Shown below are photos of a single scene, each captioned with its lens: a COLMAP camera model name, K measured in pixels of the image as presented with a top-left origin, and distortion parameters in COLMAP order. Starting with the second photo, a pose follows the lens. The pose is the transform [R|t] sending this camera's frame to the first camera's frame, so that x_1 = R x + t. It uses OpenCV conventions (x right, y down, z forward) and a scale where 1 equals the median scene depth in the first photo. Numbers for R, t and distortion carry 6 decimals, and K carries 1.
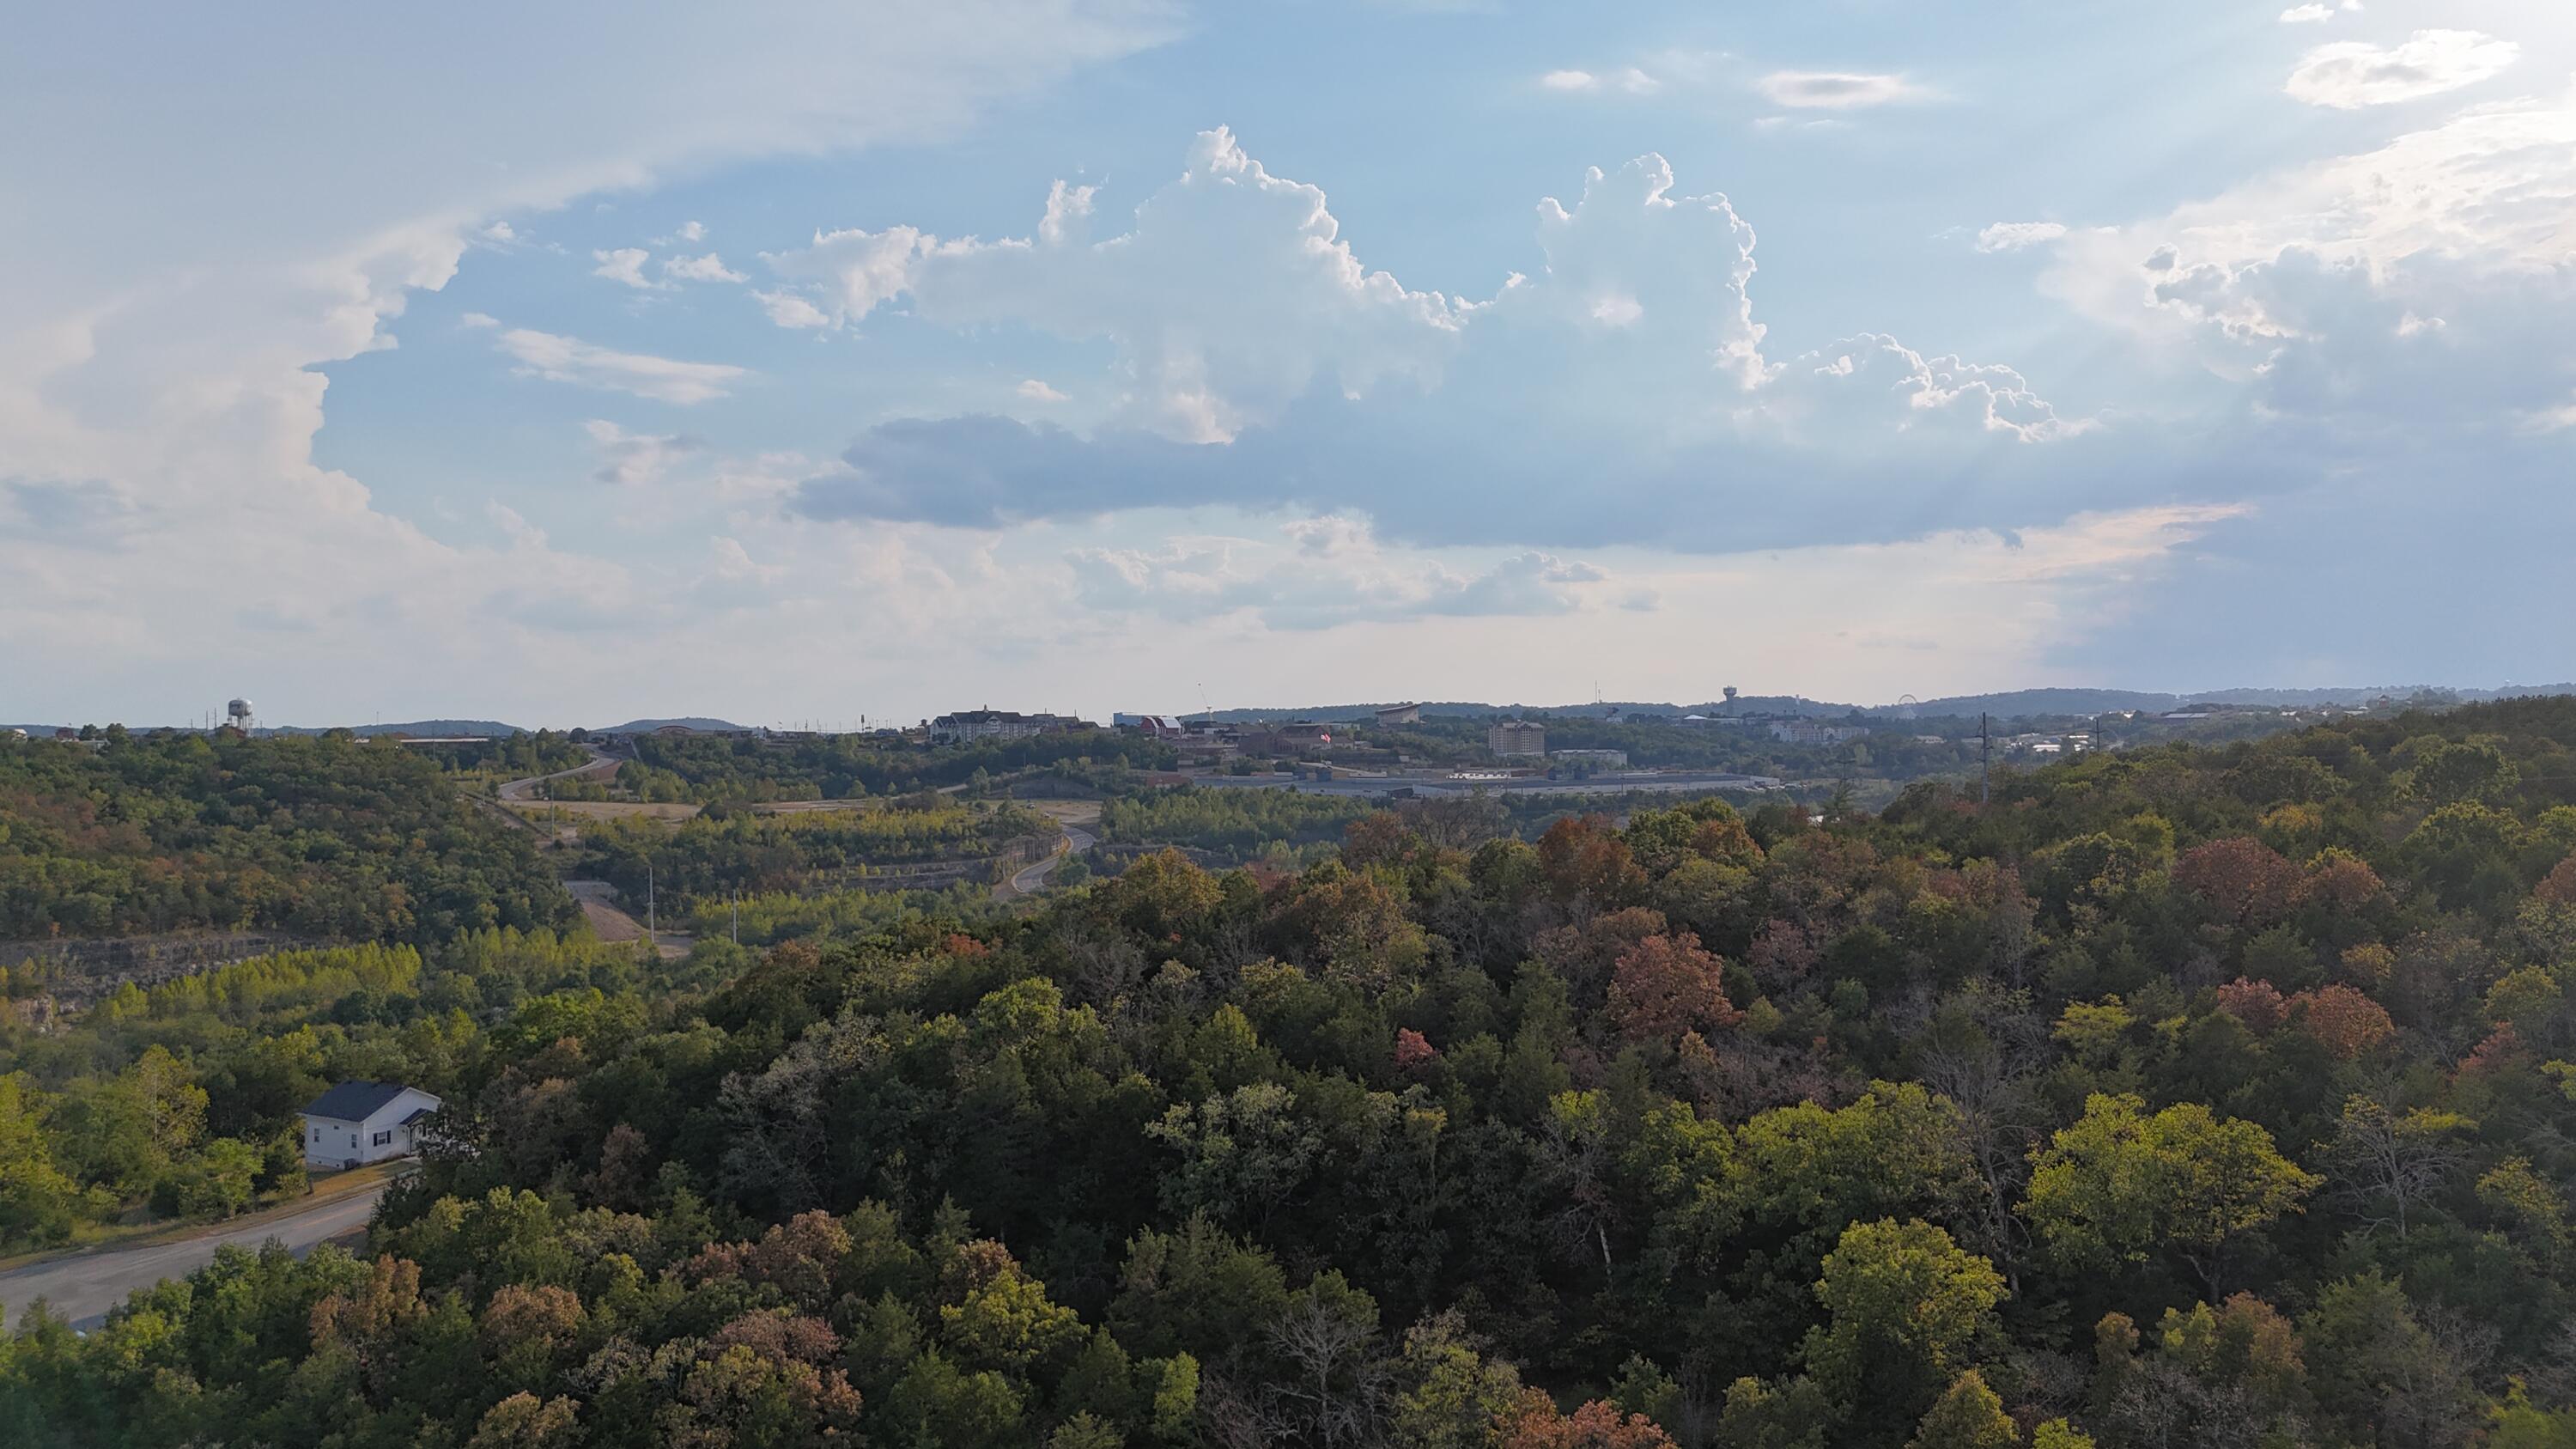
lens RADIAL K [[1898.9, 0, 1292.1], [0, 1898.9, 722.2], [0, 0, 1]] dist [0.065595, -0.063319]
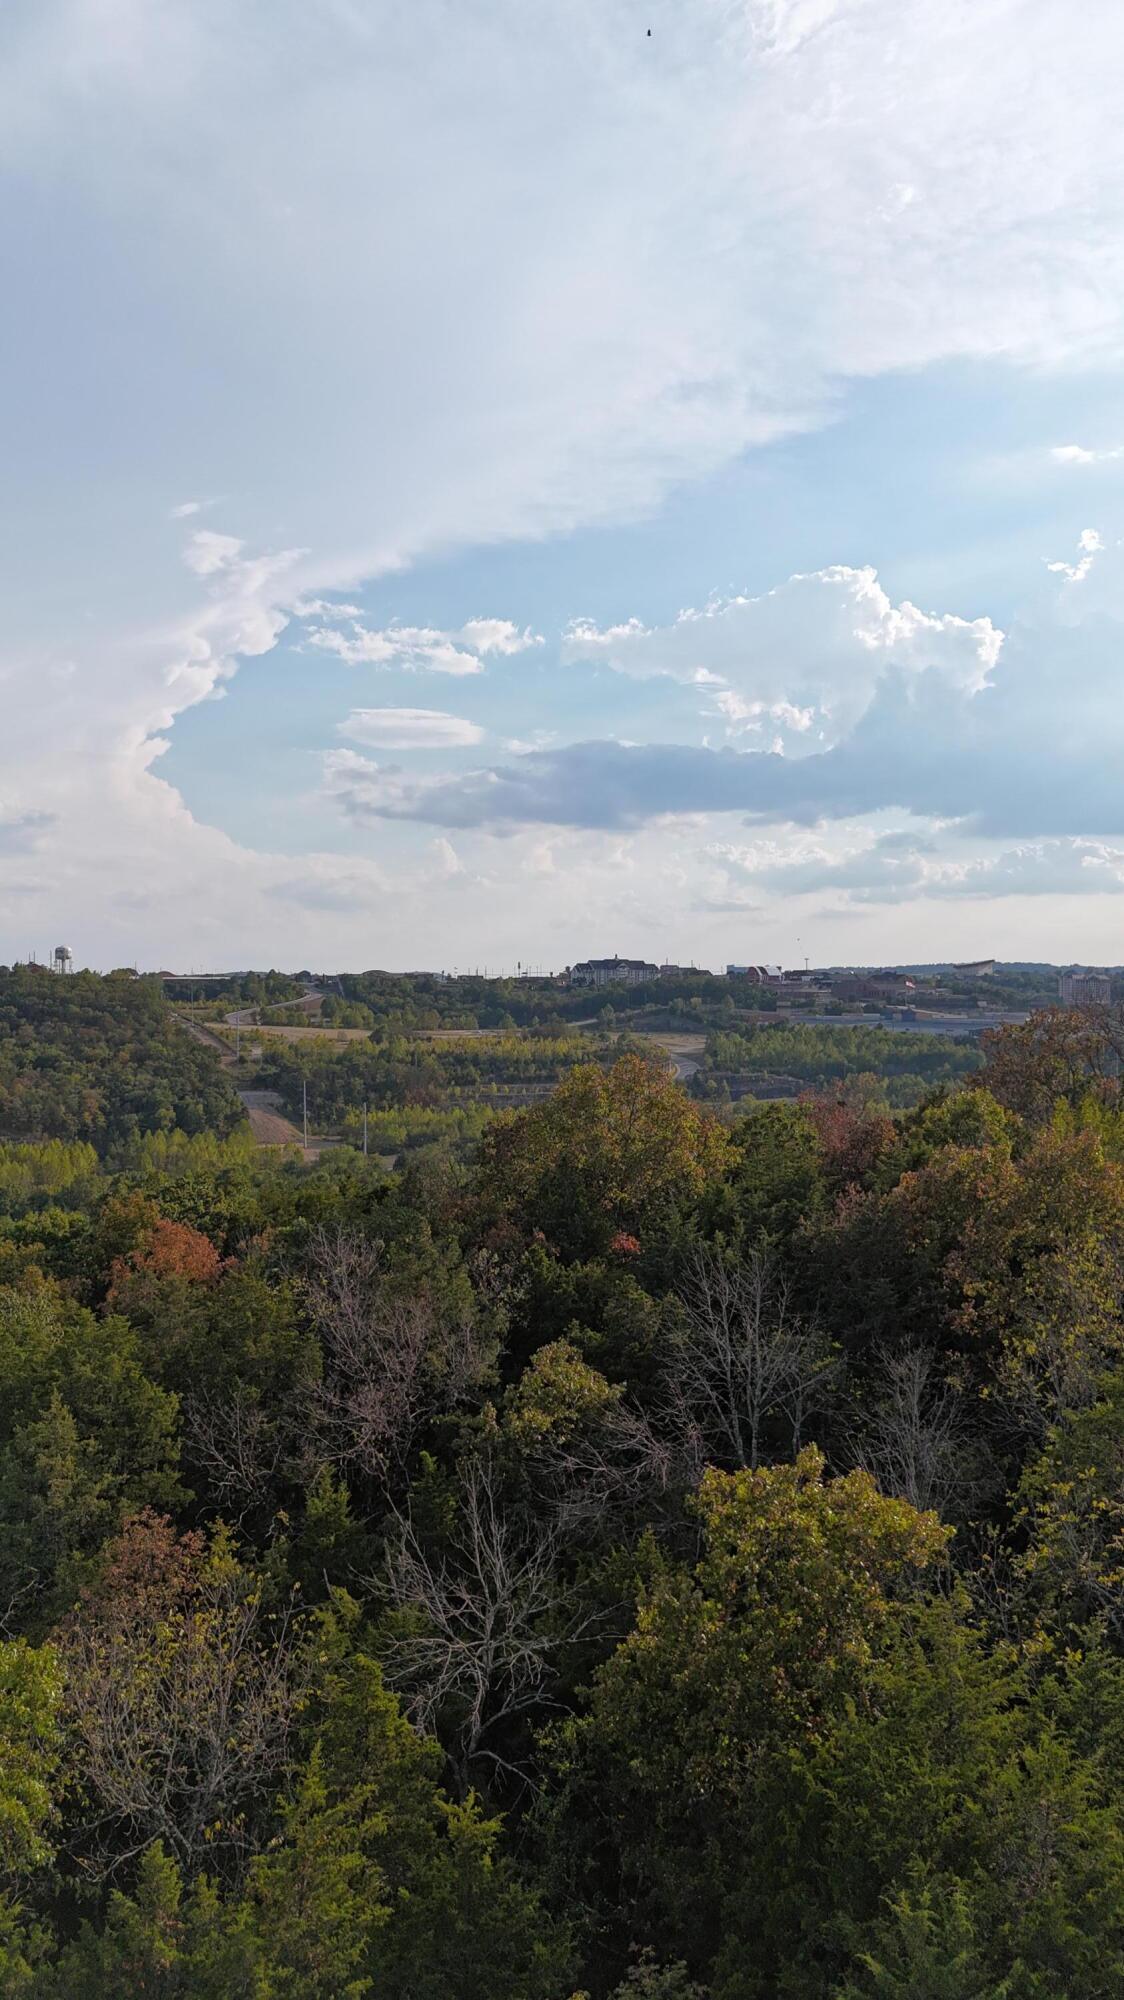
lens RADIAL K [[1461.5, 0, 559.2], [0, 1461.5, 992.9], [0, 0, 1]] dist [0.240035, -0.727333]
pose [[0.977252, 0.012585, -0.211707, -0.000580], [-0.010666, 0.999891, 0.010207, 0.011582], [0.211812, -0.007716, 0.977280, 0.156095]]
